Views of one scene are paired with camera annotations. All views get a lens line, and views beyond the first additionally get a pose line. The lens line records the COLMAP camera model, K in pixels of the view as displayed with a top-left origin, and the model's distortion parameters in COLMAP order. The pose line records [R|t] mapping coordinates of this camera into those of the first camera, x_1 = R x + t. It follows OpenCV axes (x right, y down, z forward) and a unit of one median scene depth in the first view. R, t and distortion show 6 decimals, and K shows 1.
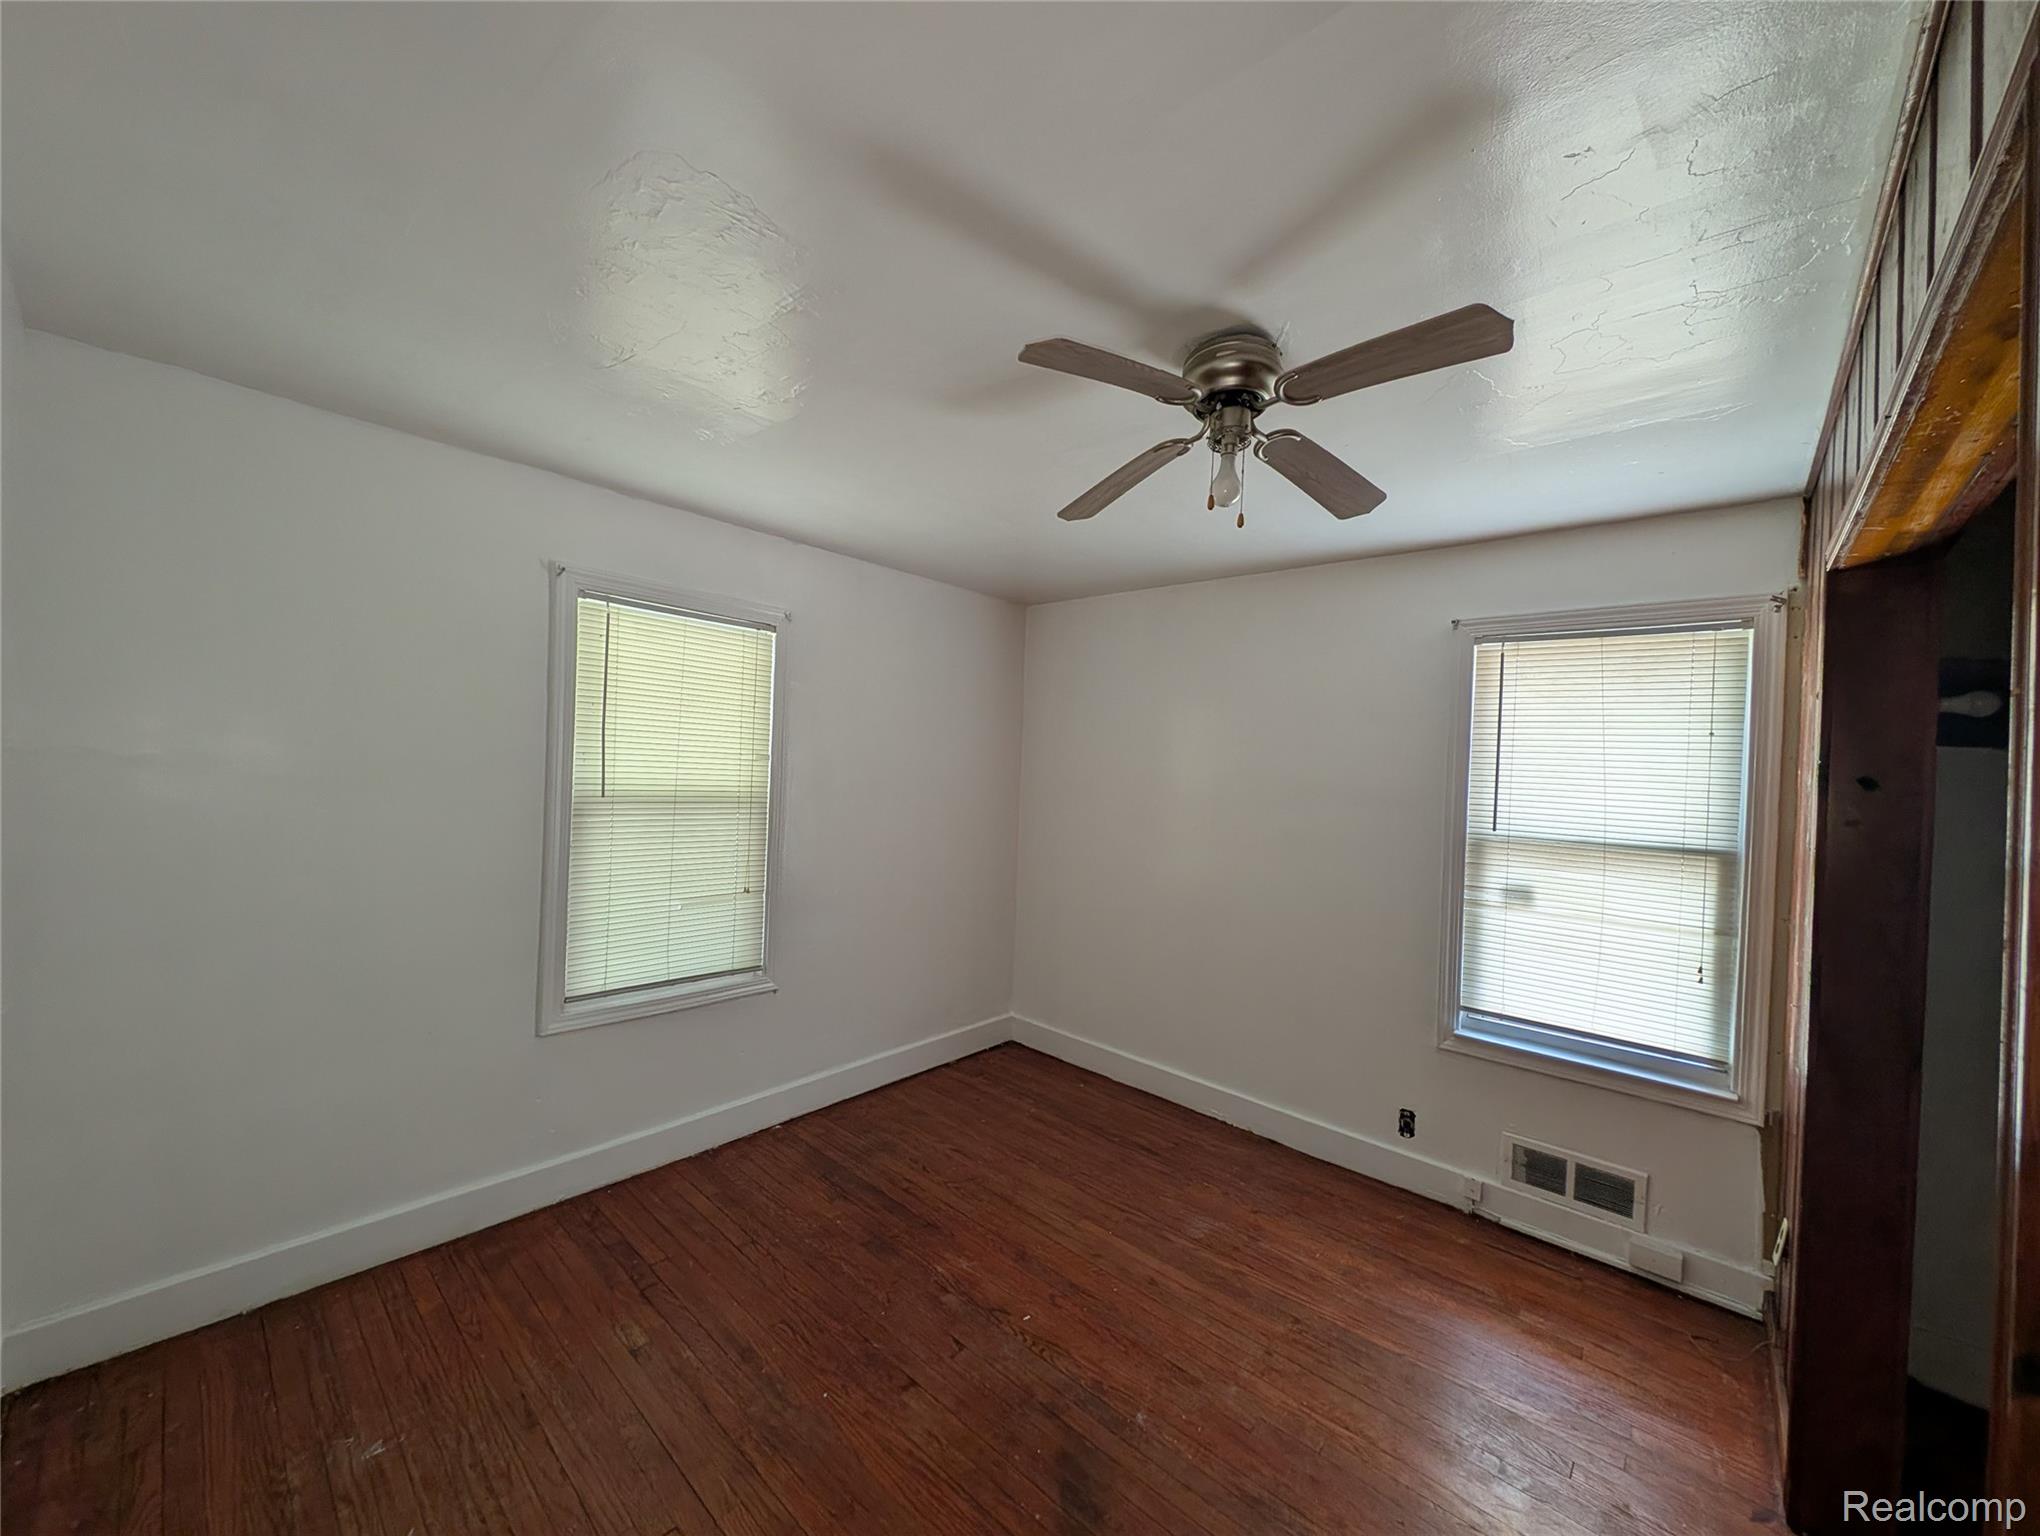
lens RADIAL K [[779.8, 0, 1007.8], [0, 779.8, 774.5], [0, 0, 1]] dist [0.013334, -0.000082]
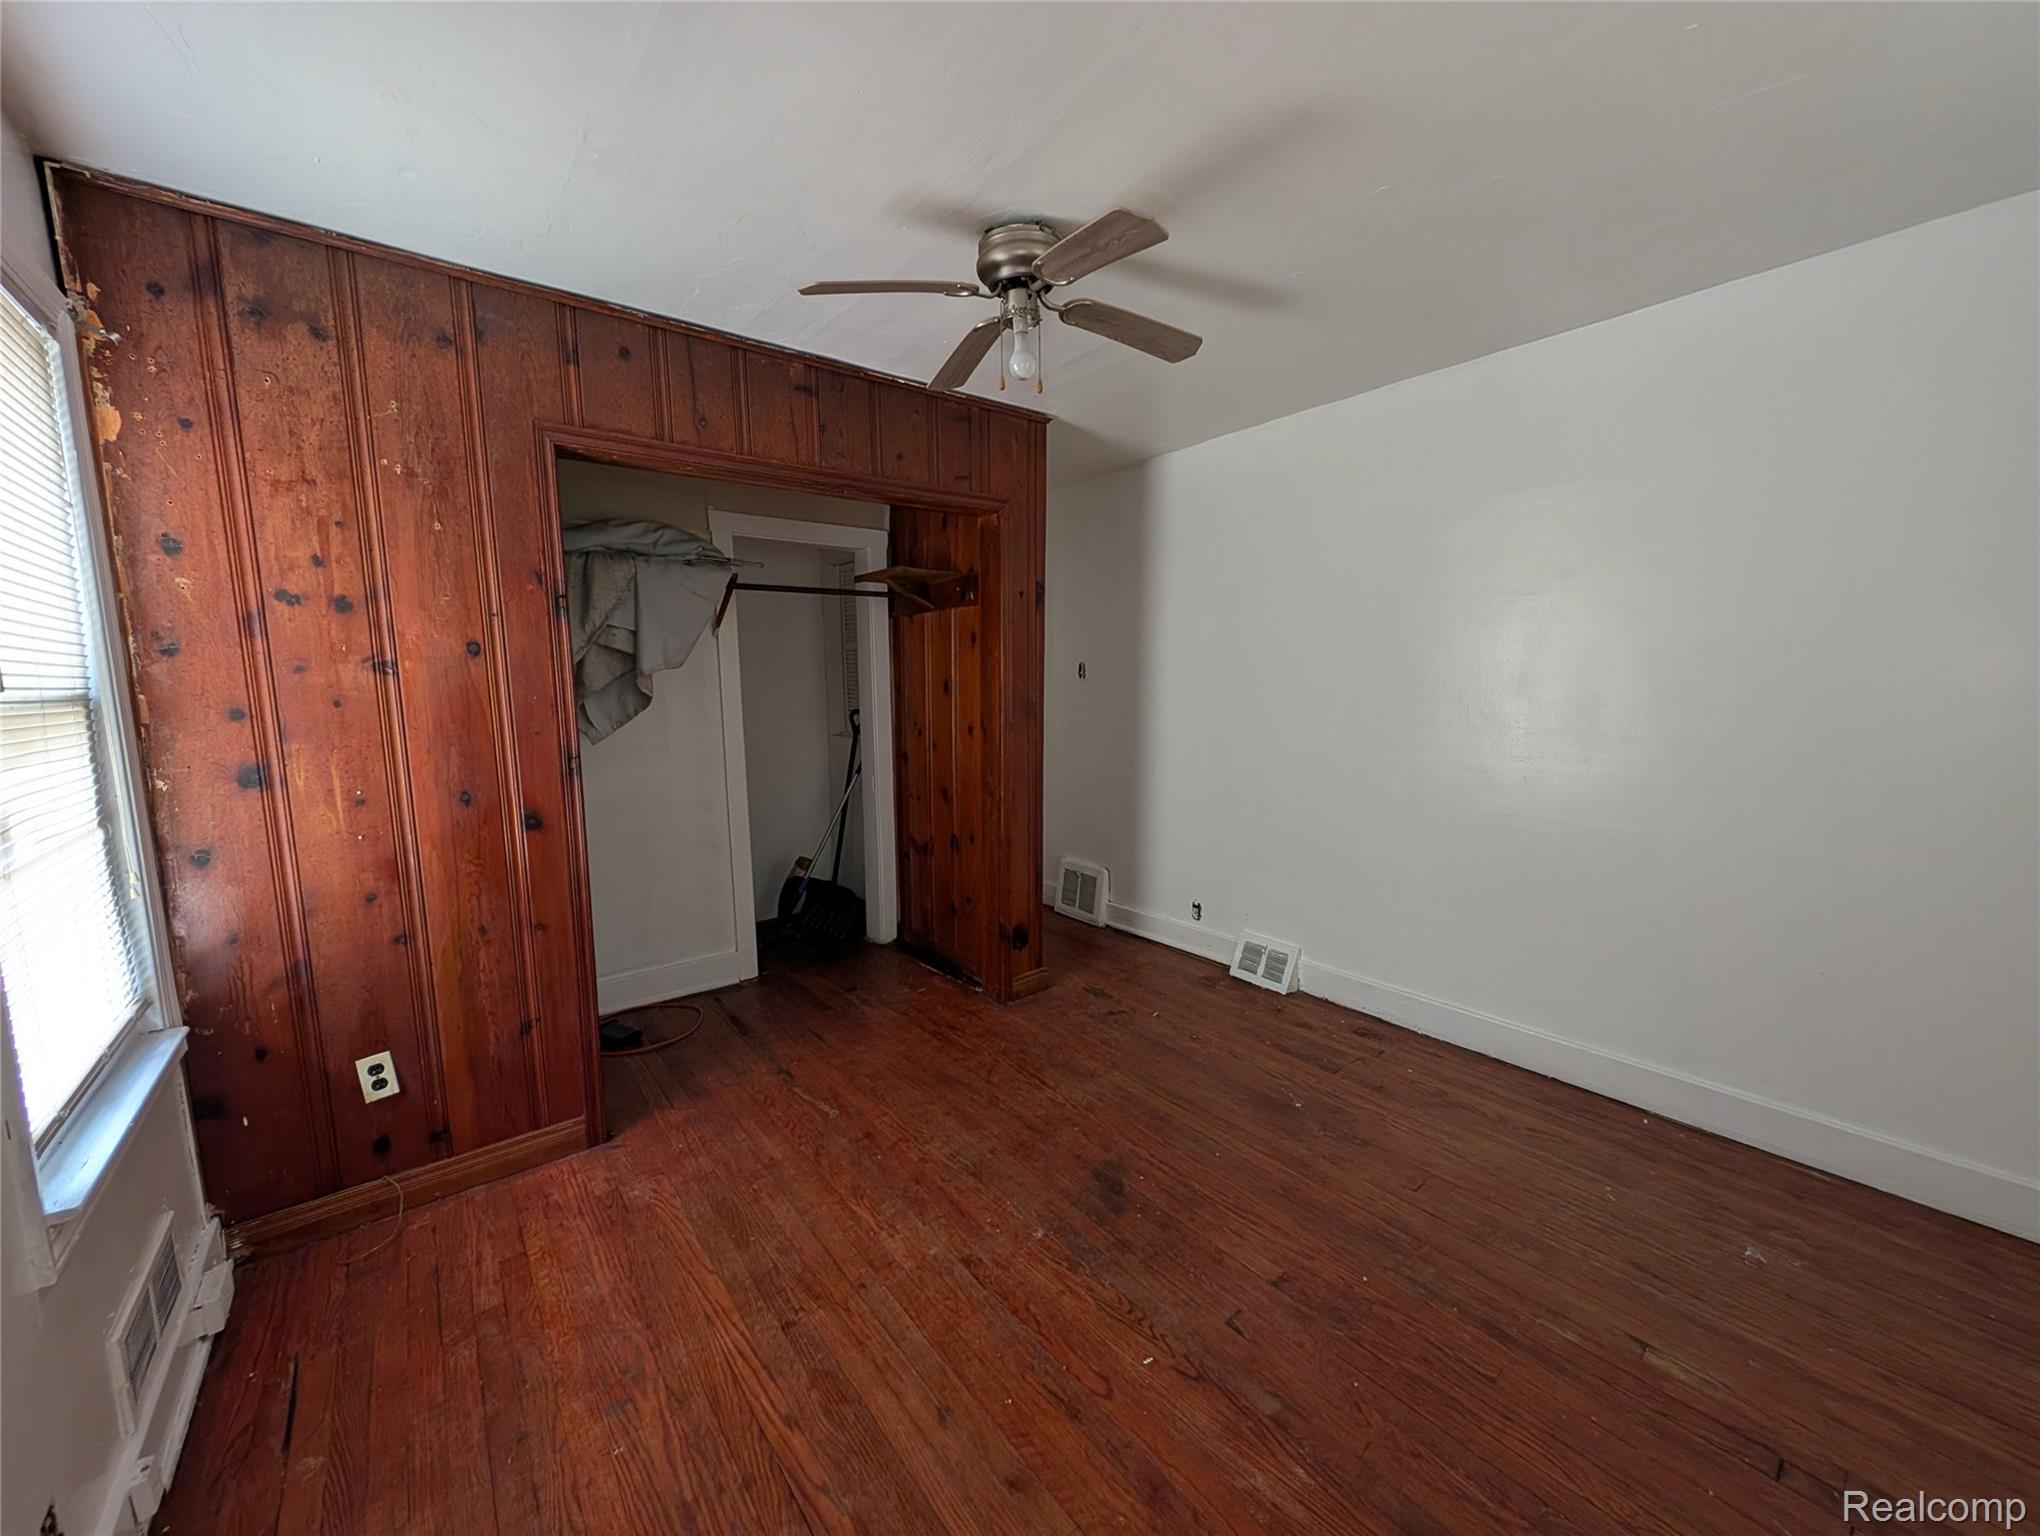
lens RADIAL K [[779.8, 0, 1007.8], [0, 779.8, 774.5], [0, 0, 1]] dist [0.013334, -0.000082]
pose [[-0.986236, -0.052872, 0.156664, 0.071120], [-0.030372, 0.989303, 0.142676, 0.057545], [-0.162531, 0.135954, -0.977292, 1.749644]]
